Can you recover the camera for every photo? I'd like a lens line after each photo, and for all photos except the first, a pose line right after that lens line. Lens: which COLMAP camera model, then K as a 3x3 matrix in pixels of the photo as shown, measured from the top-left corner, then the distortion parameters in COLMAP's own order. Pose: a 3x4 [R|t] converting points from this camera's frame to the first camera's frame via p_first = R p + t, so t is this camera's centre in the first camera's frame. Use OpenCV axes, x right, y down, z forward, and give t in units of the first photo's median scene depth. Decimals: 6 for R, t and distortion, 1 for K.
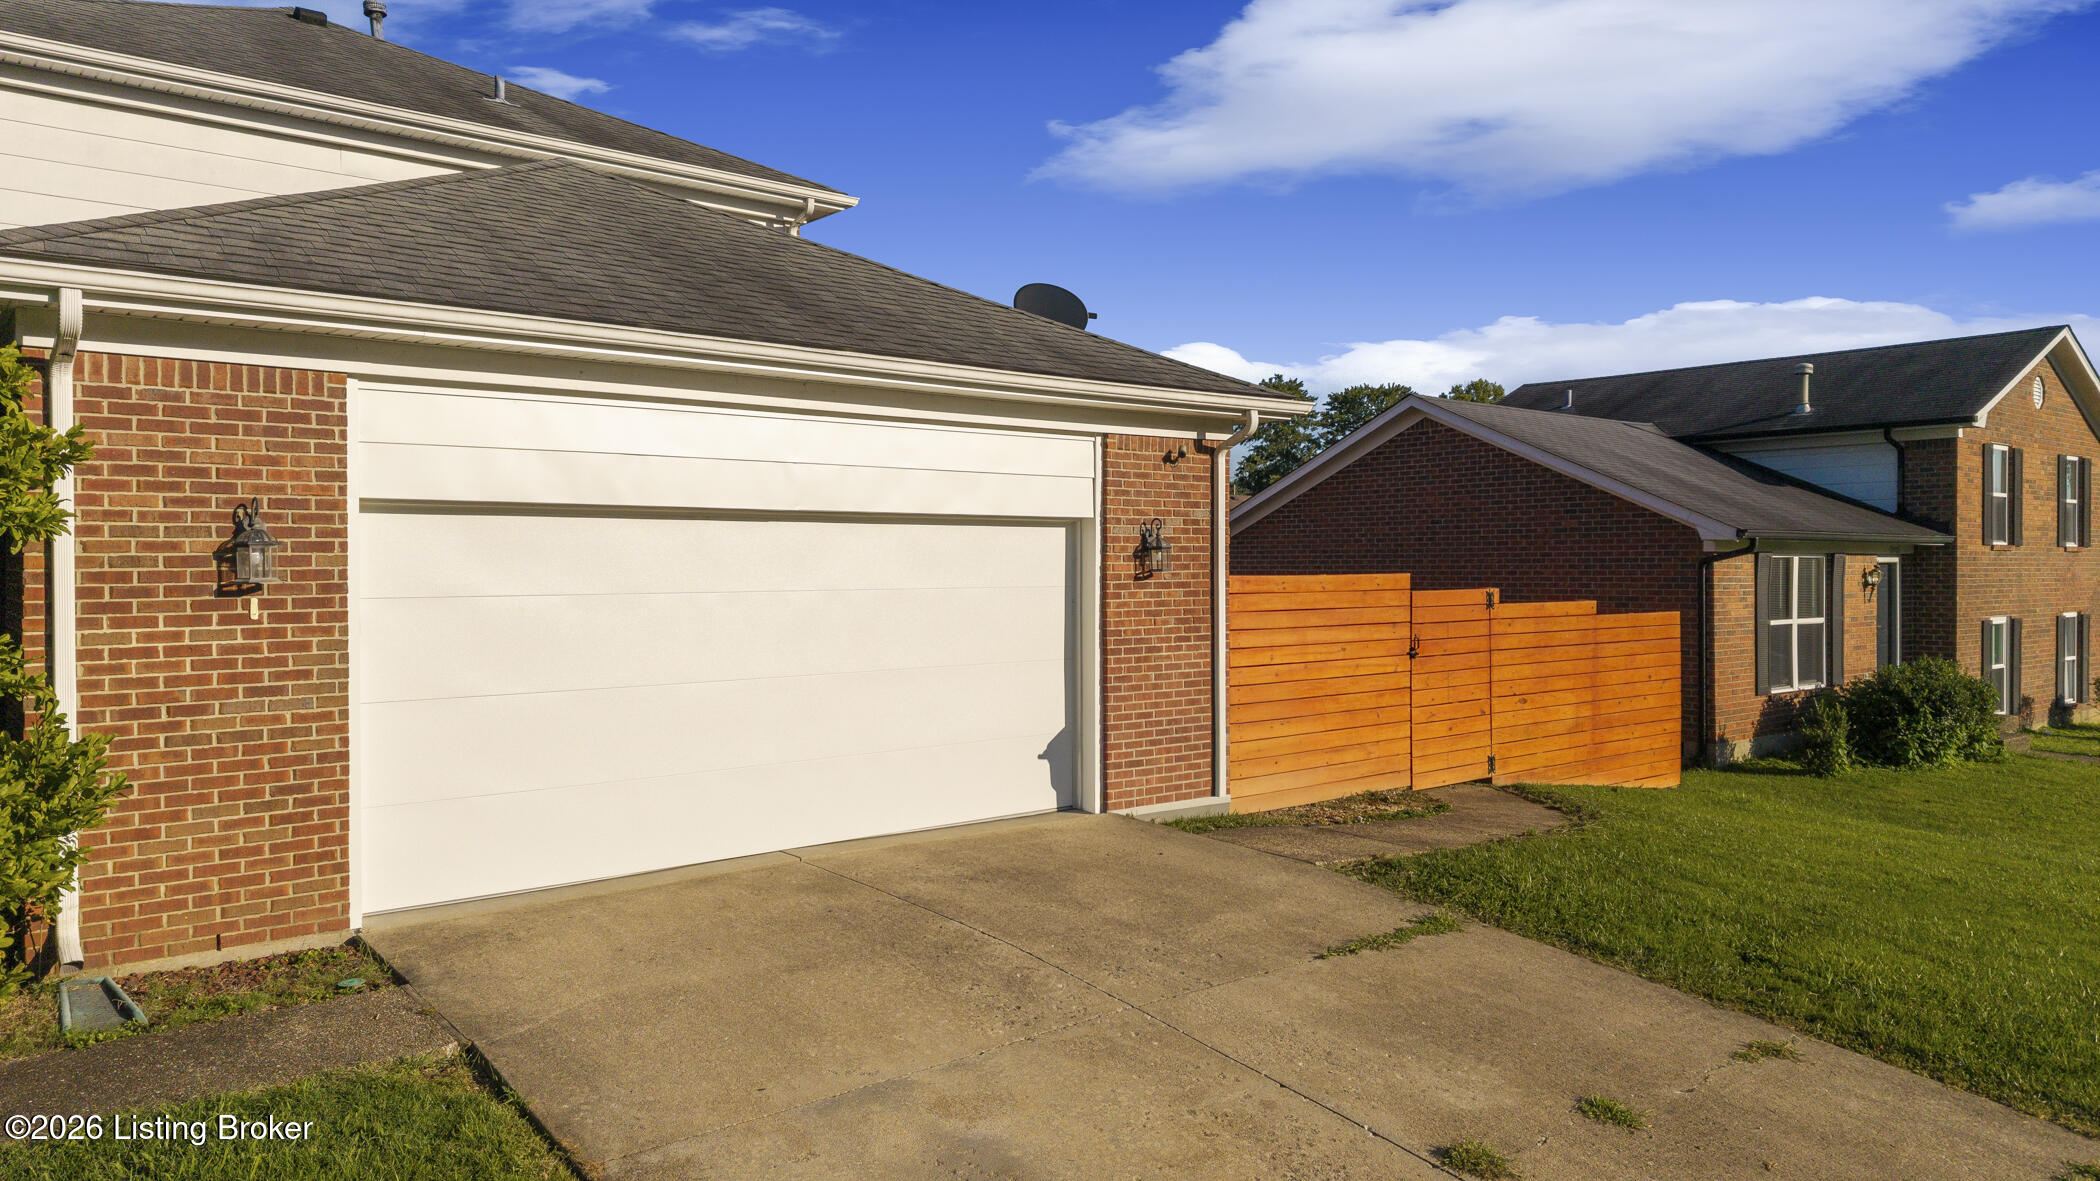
lens RADIAL K [[1409.4, 0, 1047.5], [0, 1409.4, 578.3], [0, 0, 1]] dist [0.032192, -0.037141]
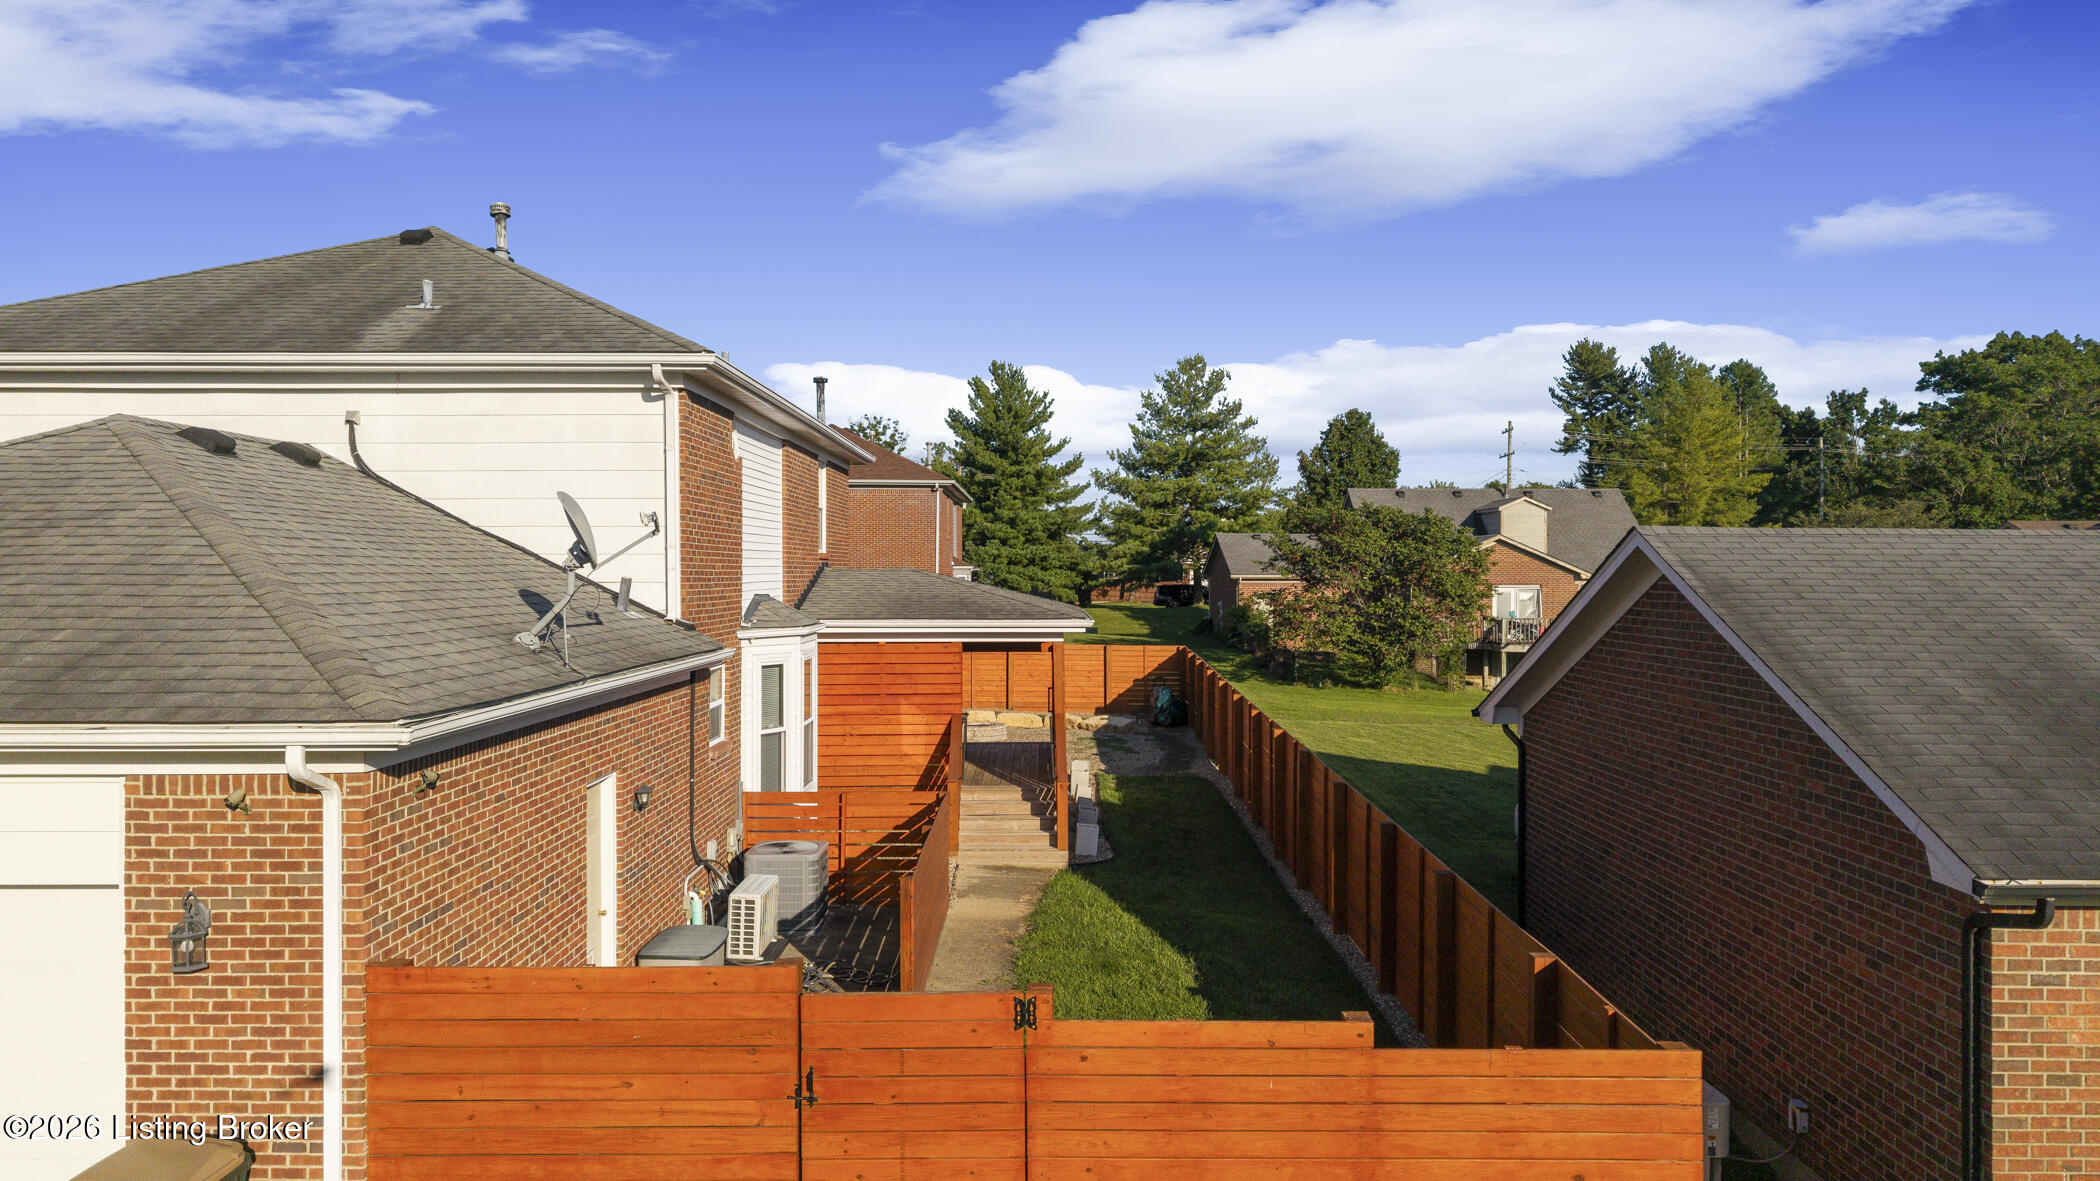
lens RADIAL K [[1393.2, 0, 1050.0], [0, 1393.2, 590.5], [0, 0, 1]] dist [0.036085, -0.031504]
pose [[0.771262, 0.010967, -0.636423, 0.682923], [-0.008561, 0.999940, 0.006857, -0.160908], [0.636460, 0.000160, 0.771310, 0.571484]]
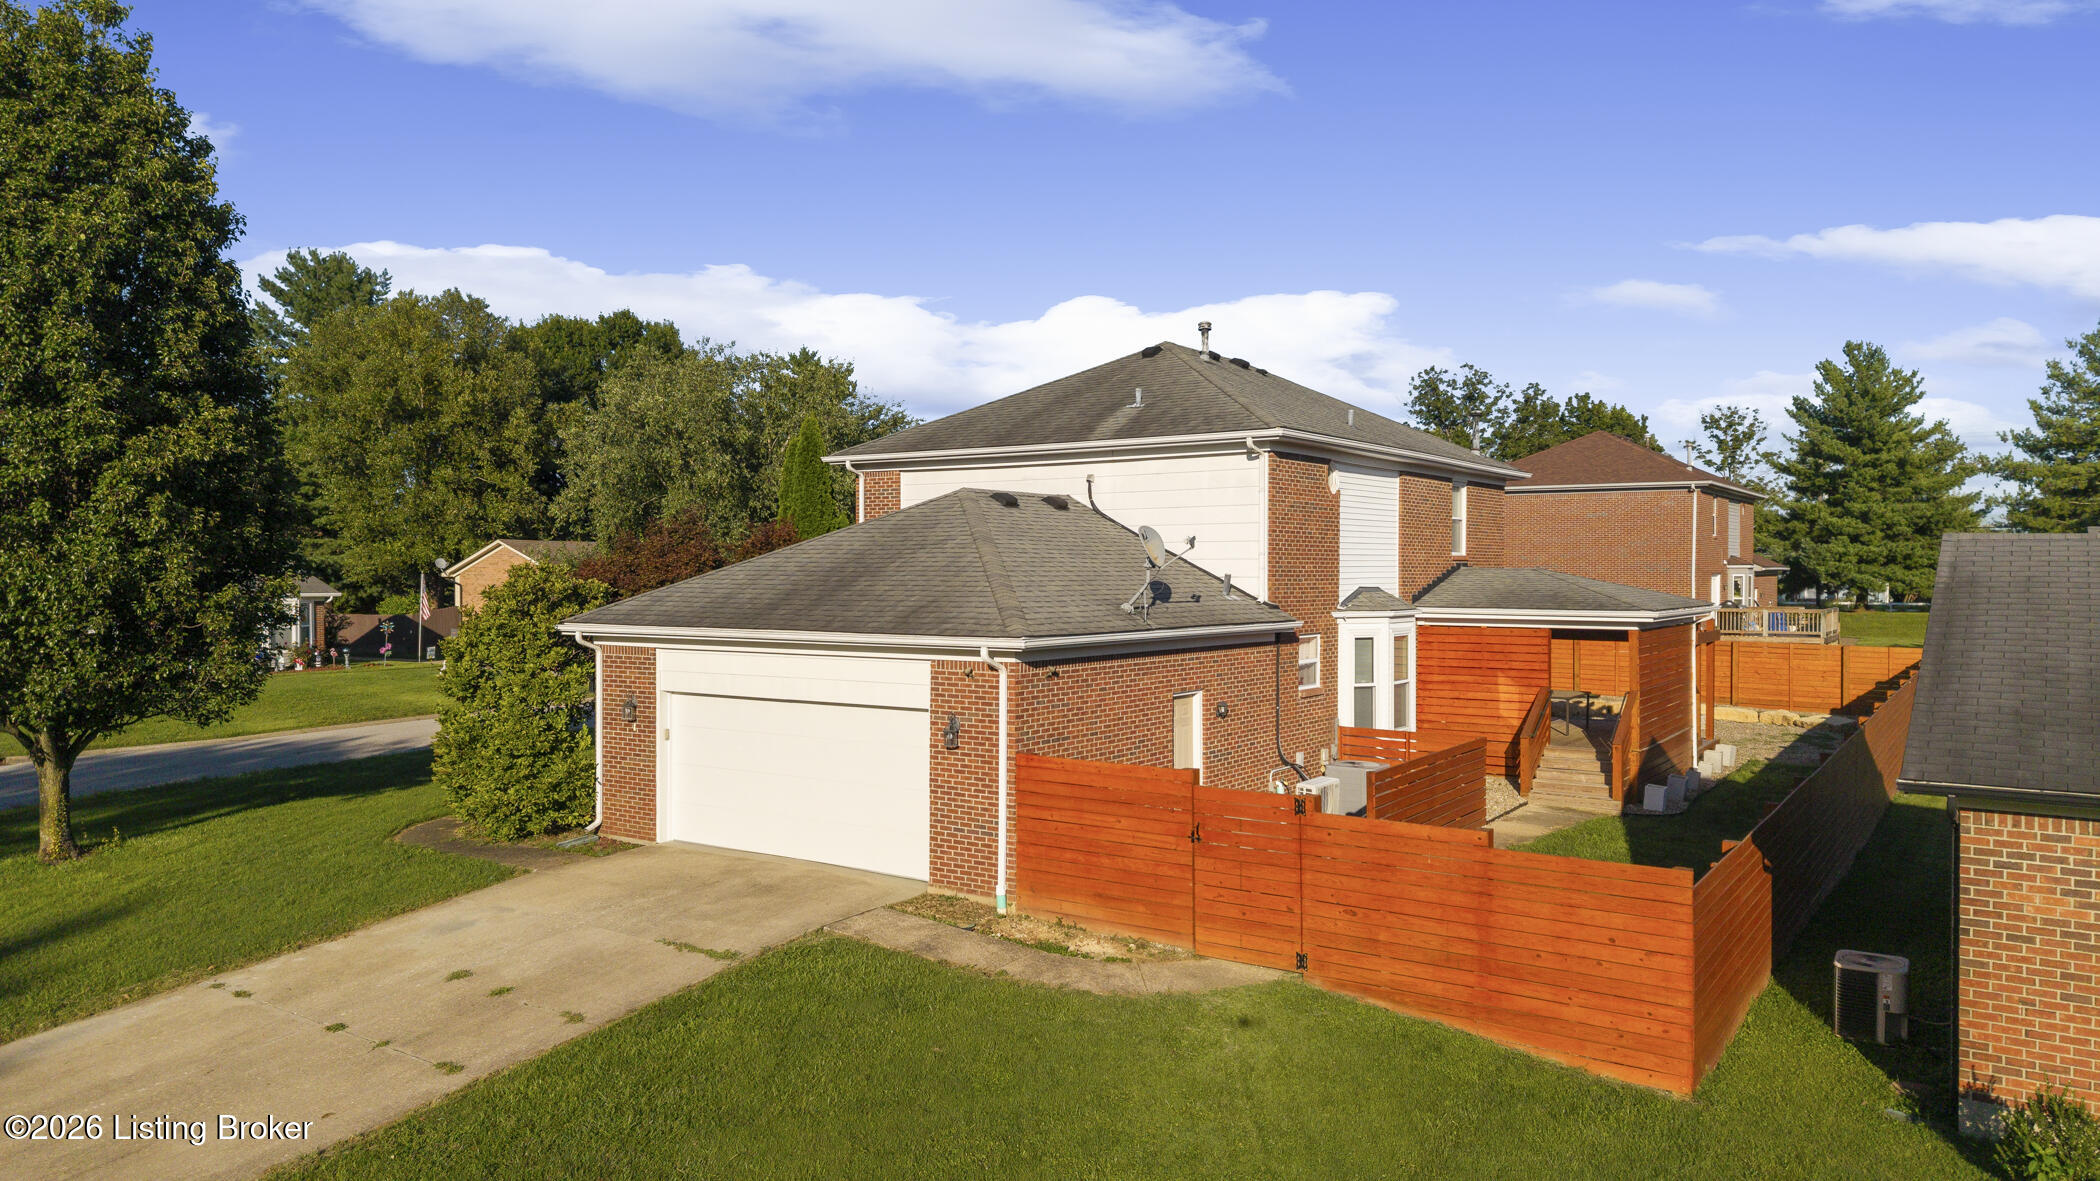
lens RADIAL K [[1409.4, 0, 1047.5], [0, 1409.4, 578.3], [0, 0, 1]] dist [0.032192, -0.037141]
pose [[0.263405, 0.007812, -0.964654, 1.298118], [-0.011486, 0.999922, 0.004961, -0.161521], [0.964617, 0.009773, 0.263474, 0.534318]]
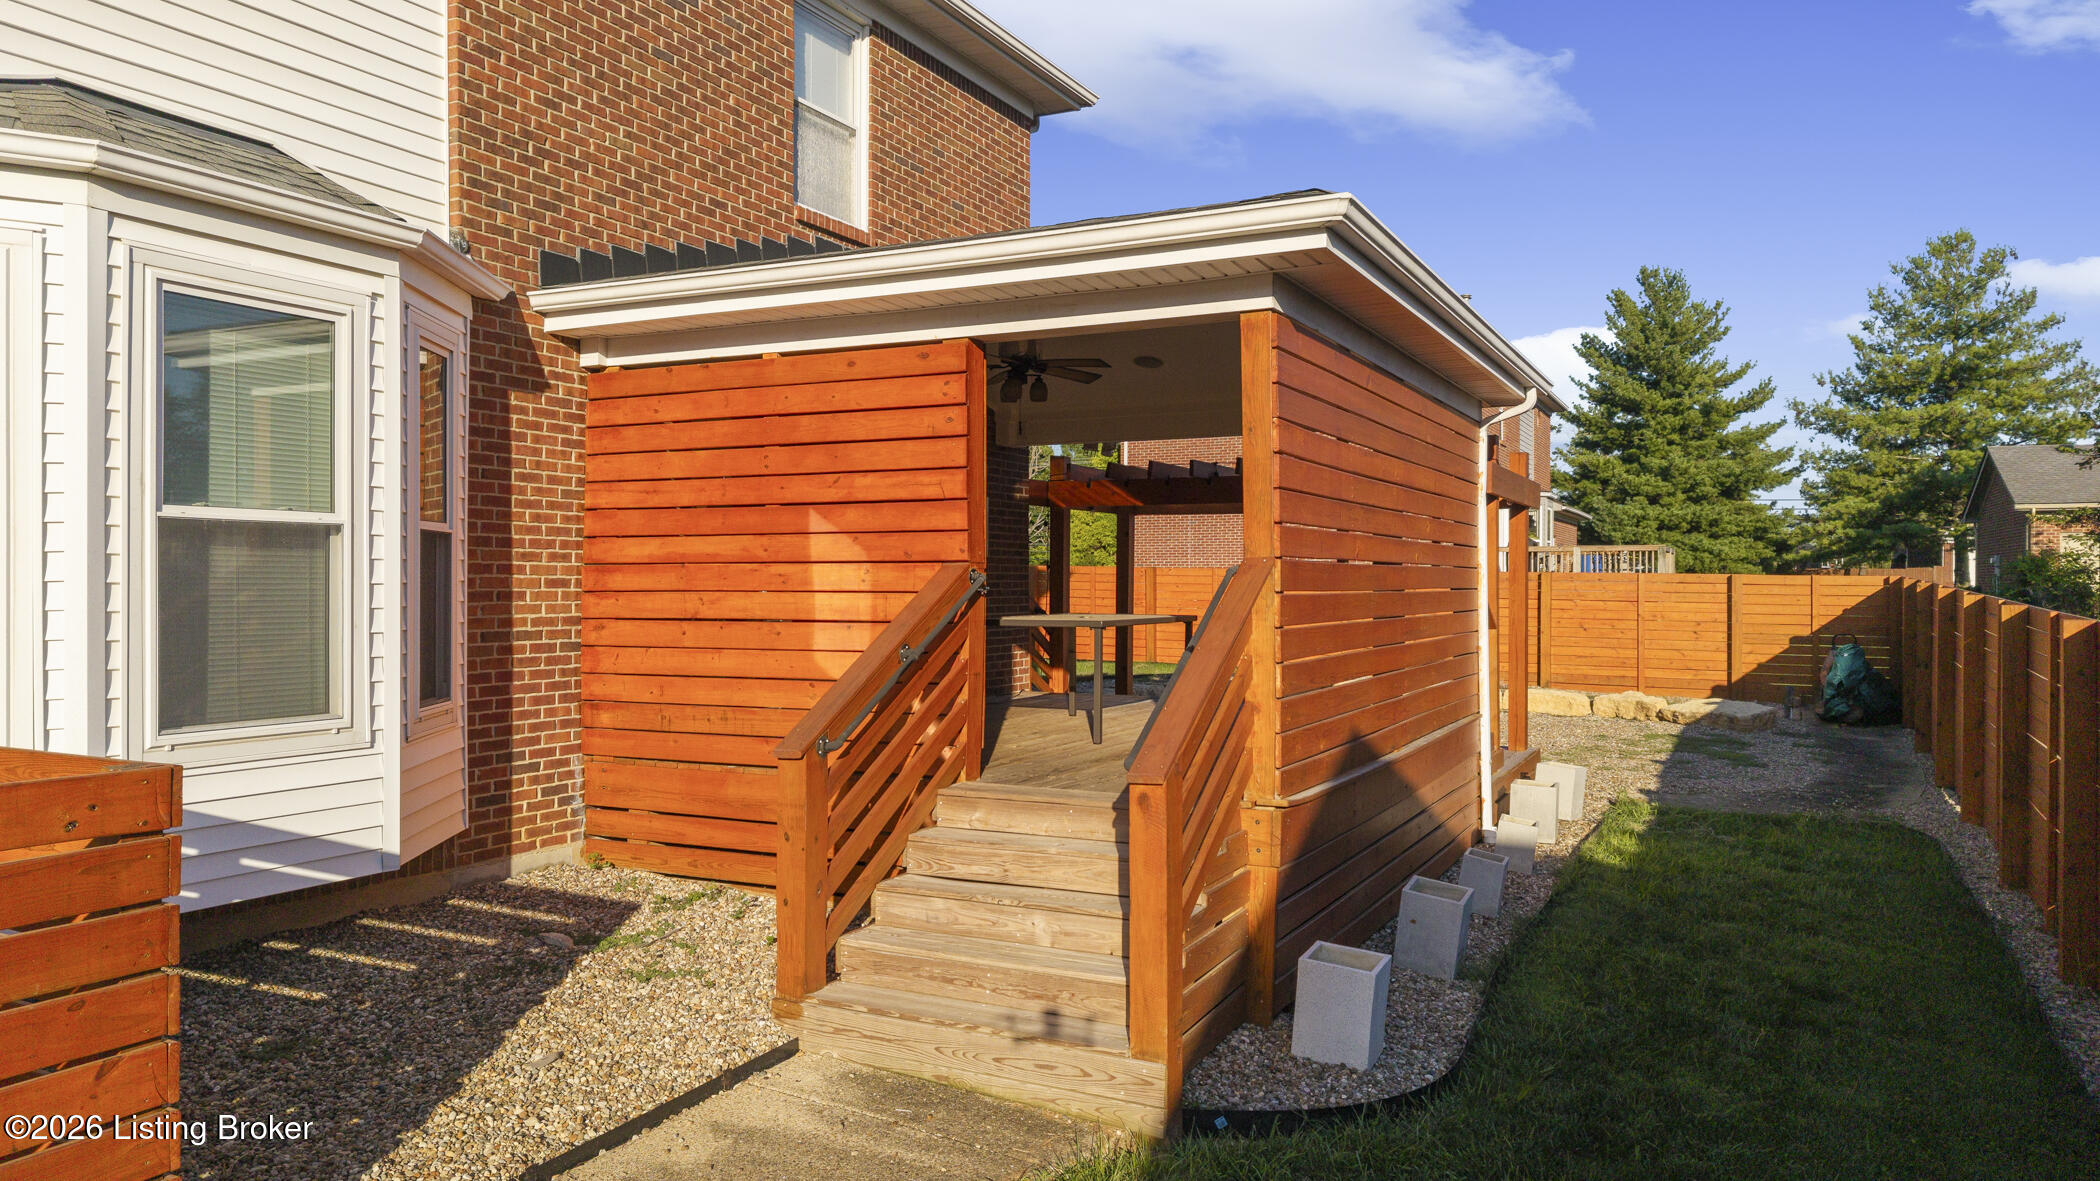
lens RADIAL K [[1409.4, 0, 1047.5], [0, 1409.4, 578.3], [0, 0, 1]] dist [0.032192, -0.037141]
pose [[0.395699, -0.001887, -0.918378, 0.106302], [-0.013353, 0.999880, -0.007808, -0.003698], [0.918283, 0.015353, 0.395627, 1.519222]]
